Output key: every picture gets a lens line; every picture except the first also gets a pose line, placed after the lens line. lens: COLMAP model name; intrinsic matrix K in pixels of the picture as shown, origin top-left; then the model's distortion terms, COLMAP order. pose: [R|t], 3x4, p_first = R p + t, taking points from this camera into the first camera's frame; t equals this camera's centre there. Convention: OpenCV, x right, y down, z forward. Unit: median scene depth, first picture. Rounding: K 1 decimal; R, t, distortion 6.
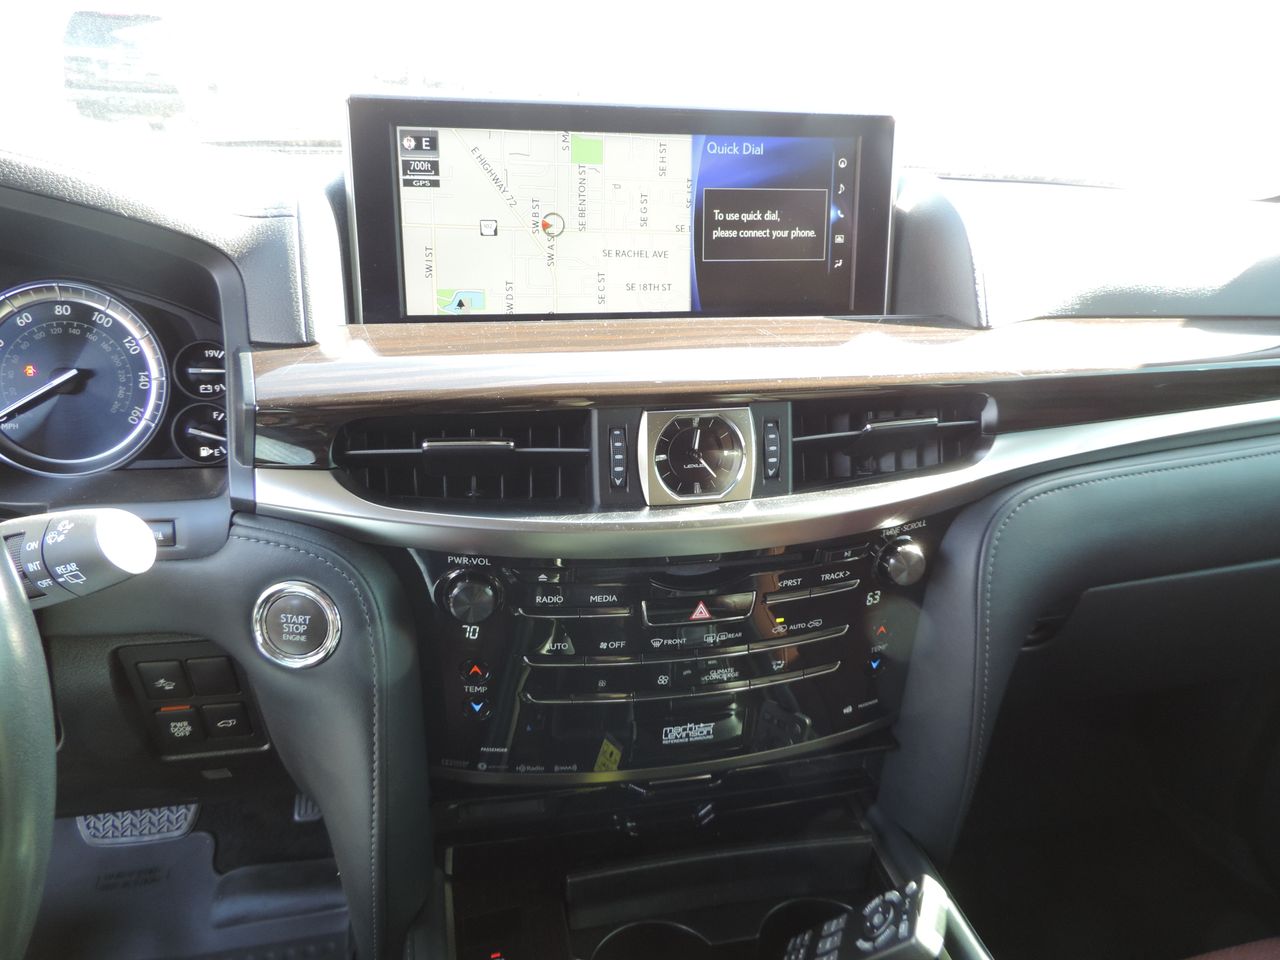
lens RADIAL K [[902.8, 0, 640.6], [0, 902.8, 478.3], [0, 0, 1]] dist [-0.018920, -0.003436]
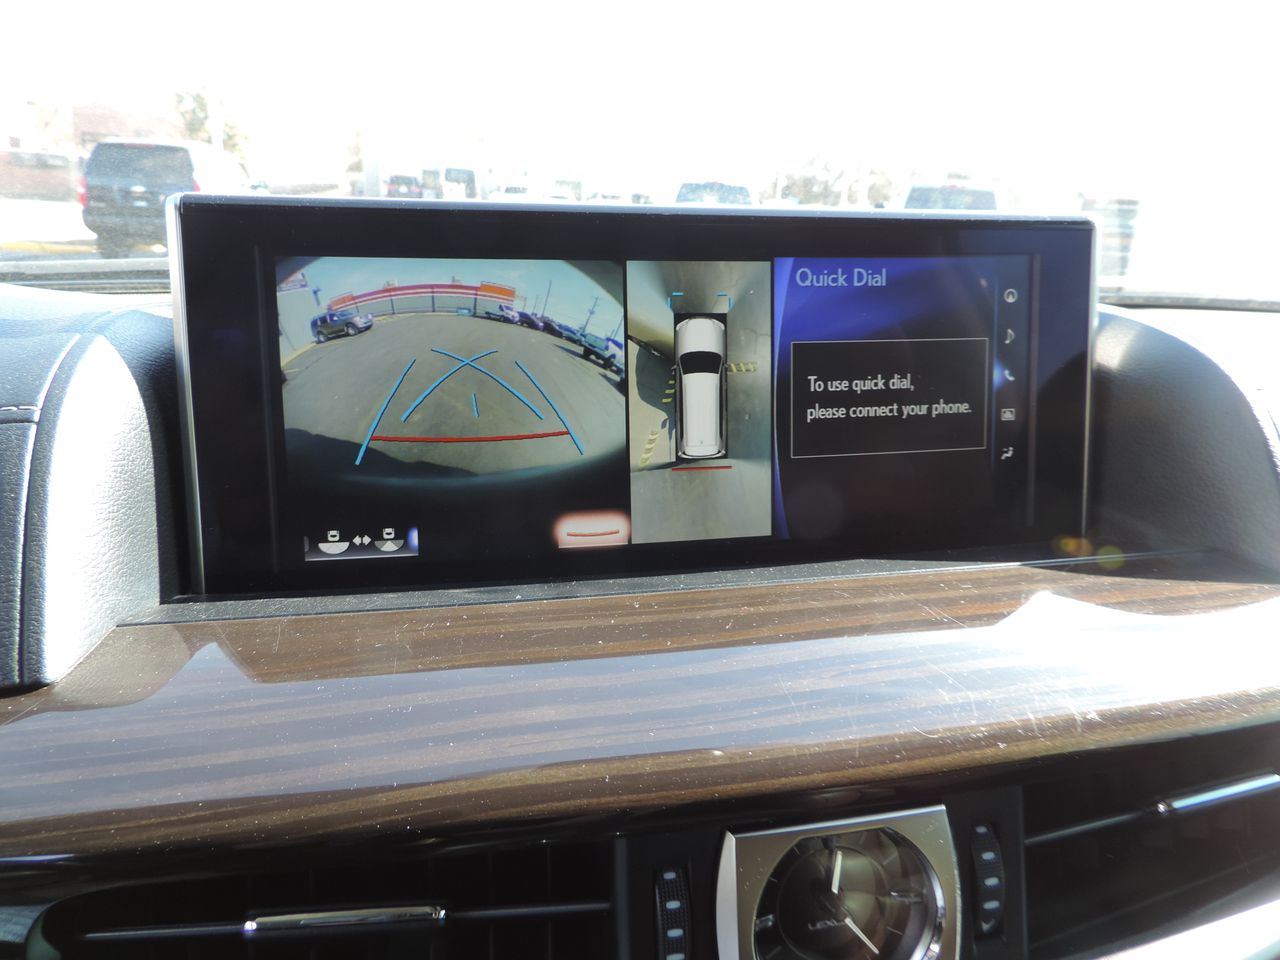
lens RADIAL K [[902.8, 0, 663.9], [0, 902.8, 438.0], [0, 0, 1]] dist [-0.018920, -0.003436]
pose [[0.999615, -0.020411, 0.018810, -0.028230], [0.023159, 0.986872, -0.159833, -0.170772], [-0.015301, 0.160207, 0.986965, 0.433702]]
